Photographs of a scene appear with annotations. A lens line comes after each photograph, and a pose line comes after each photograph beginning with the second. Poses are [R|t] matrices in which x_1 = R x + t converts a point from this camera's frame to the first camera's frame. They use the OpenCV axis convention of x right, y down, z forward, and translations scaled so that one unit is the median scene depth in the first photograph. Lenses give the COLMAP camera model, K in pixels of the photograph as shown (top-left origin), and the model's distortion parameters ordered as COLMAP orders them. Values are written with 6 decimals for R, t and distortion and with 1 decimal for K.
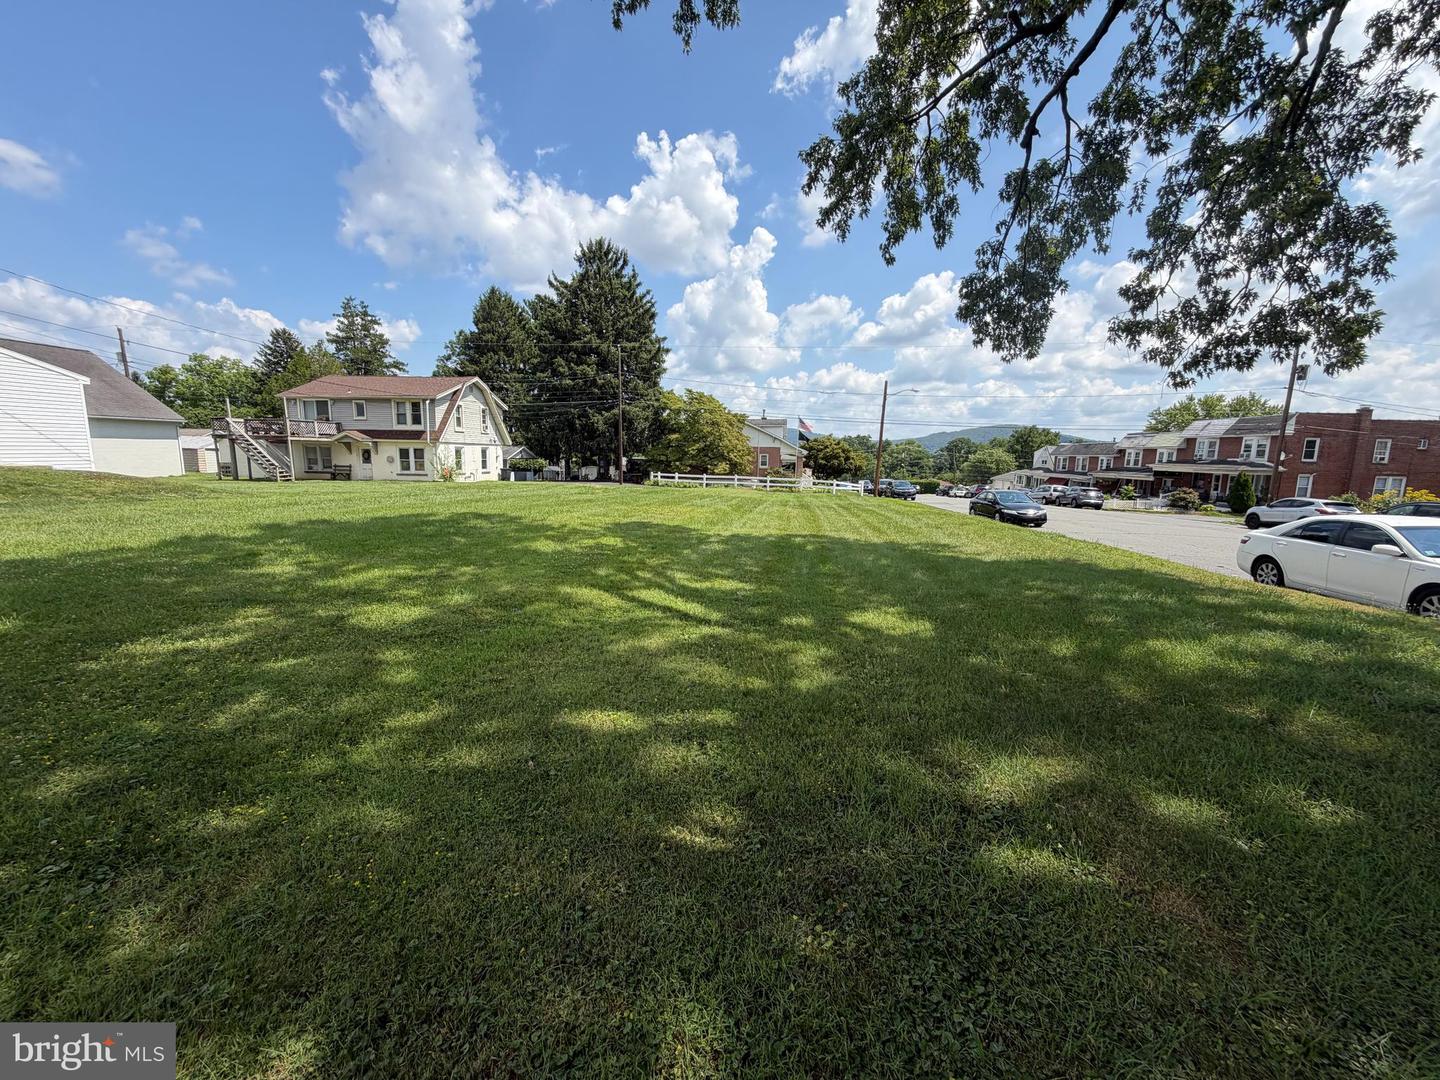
lens RADIAL K [[579.2, 0, 716.2], [0, 579.2, 540.7], [0, 0, 1]] dist [-0.000116, -0.000340]
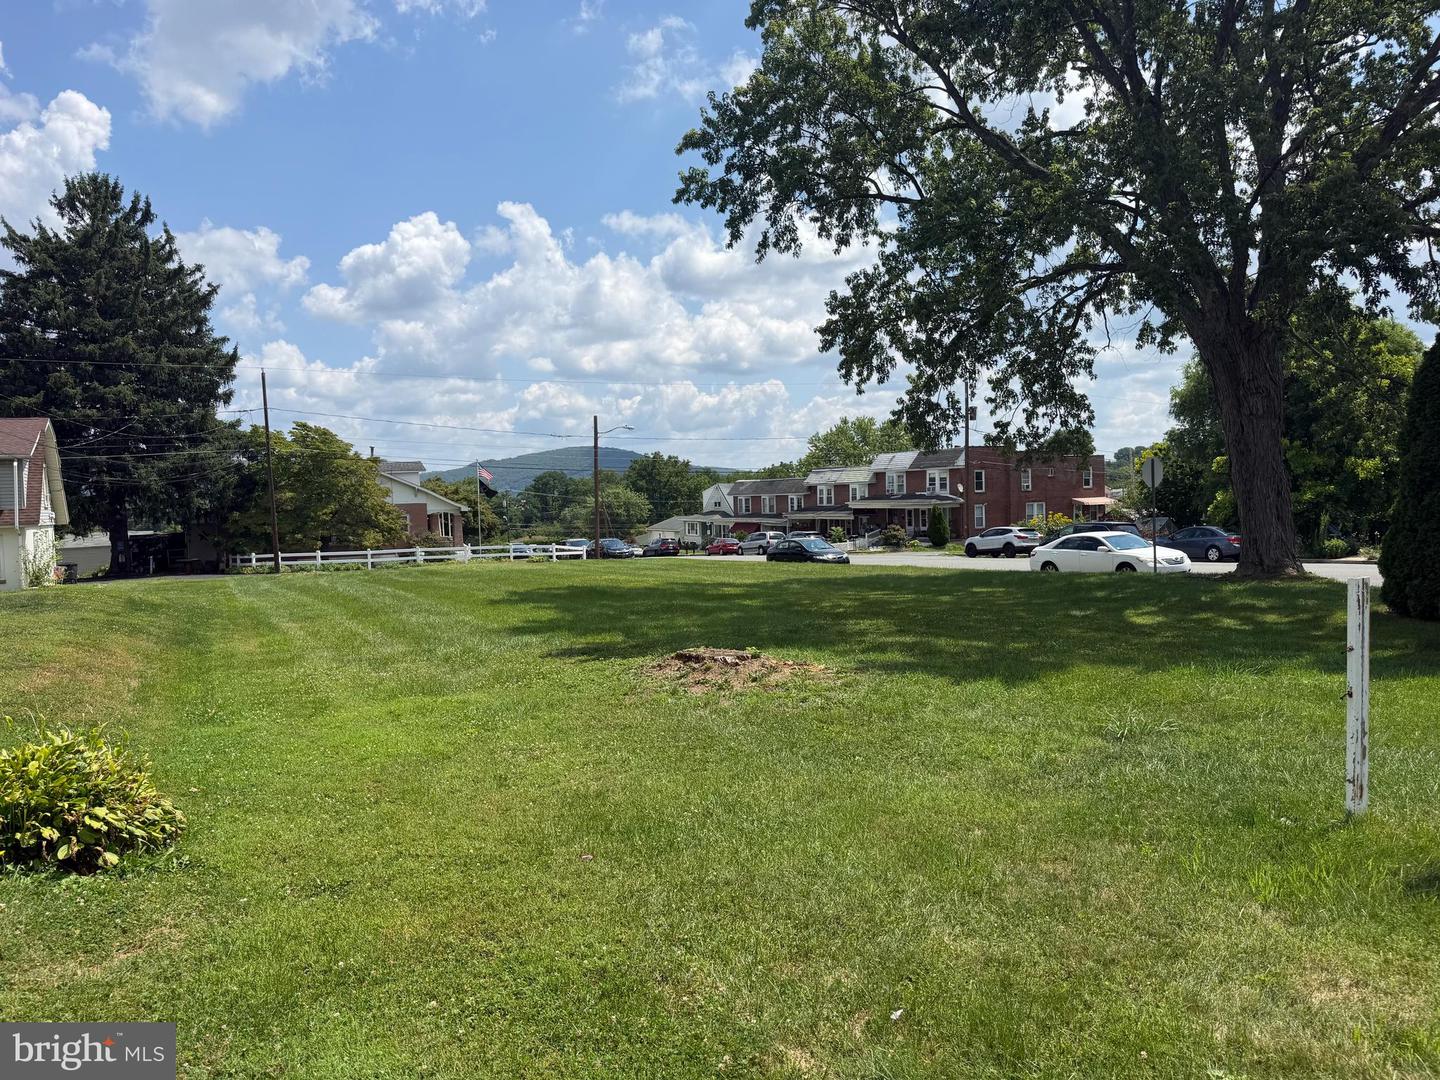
lens RADIAL K [[1039.1, 0, 691.5], [0, 1039.1, 531.8], [0, 0, 1]] dist [0.185631, -0.228381]
pose [[0.834932, -0.065526, 0.546438, -0.348221], [0.129201, 0.988476, -0.078881, 0.011542], [-0.534972, 0.136460, 0.833777, -0.223246]]
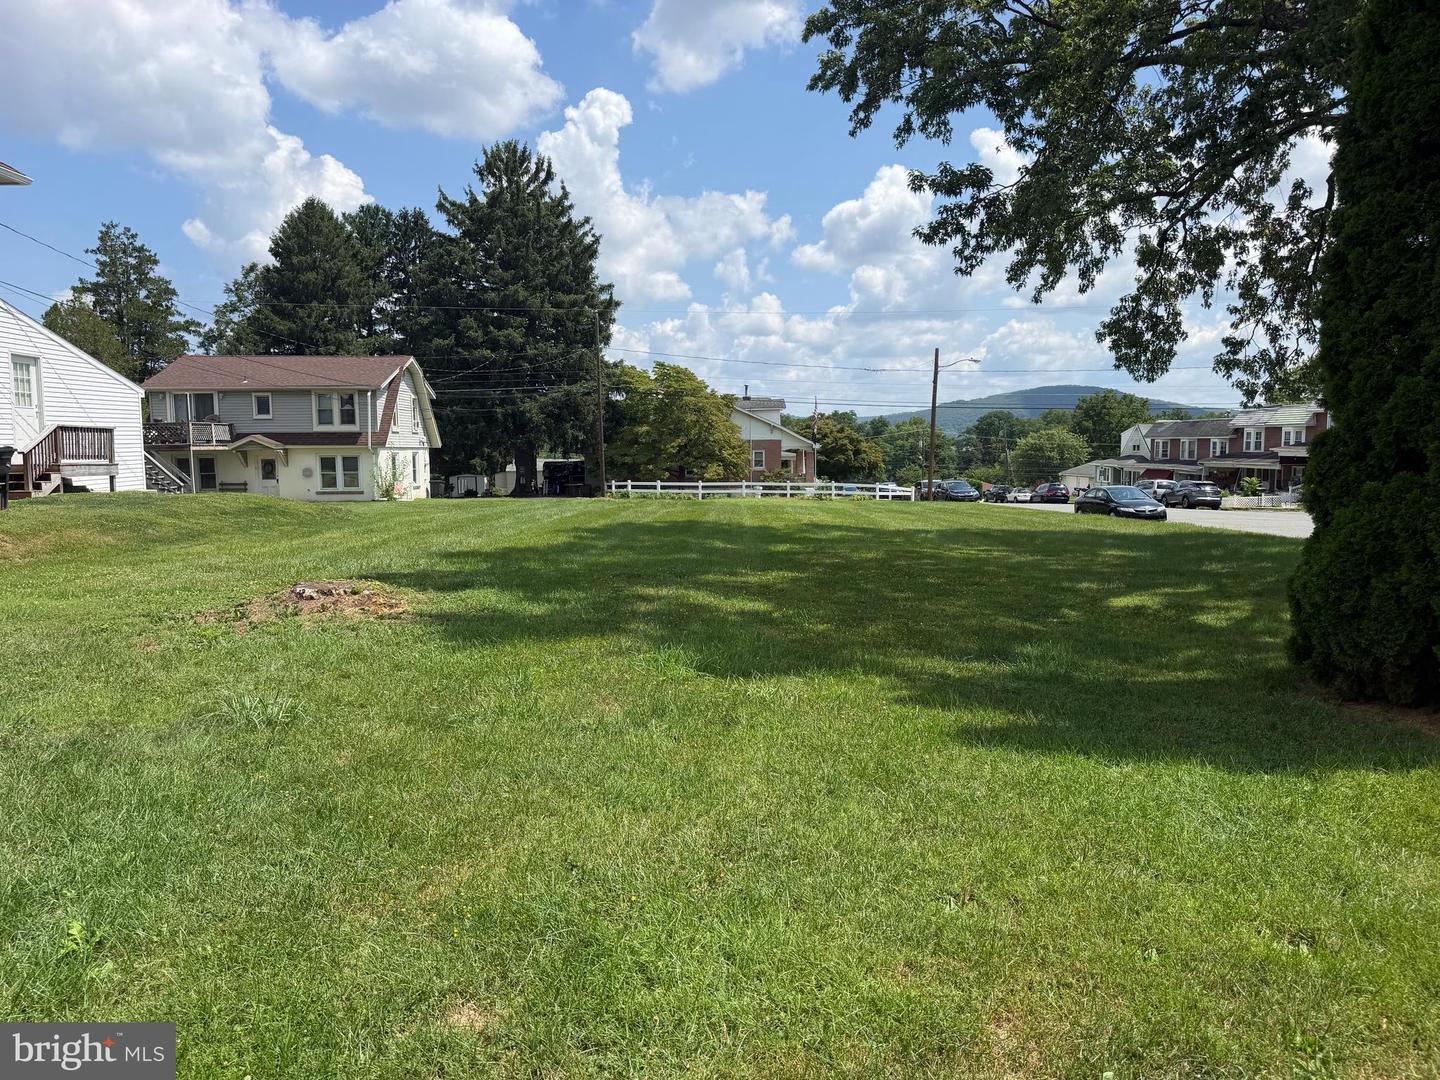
lens RADIAL K [[1022.9, 0, 724.1], [0, 1022.9, 545.7], [0, 0, 1]] dist [0.139606, -0.223728]
pose [[0.988791, -0.041288, 0.143483, -0.160236], [0.048574, 0.997682, -0.047653, 0.025484], [-0.141183, 0.054088, 0.988505, -0.237602]]
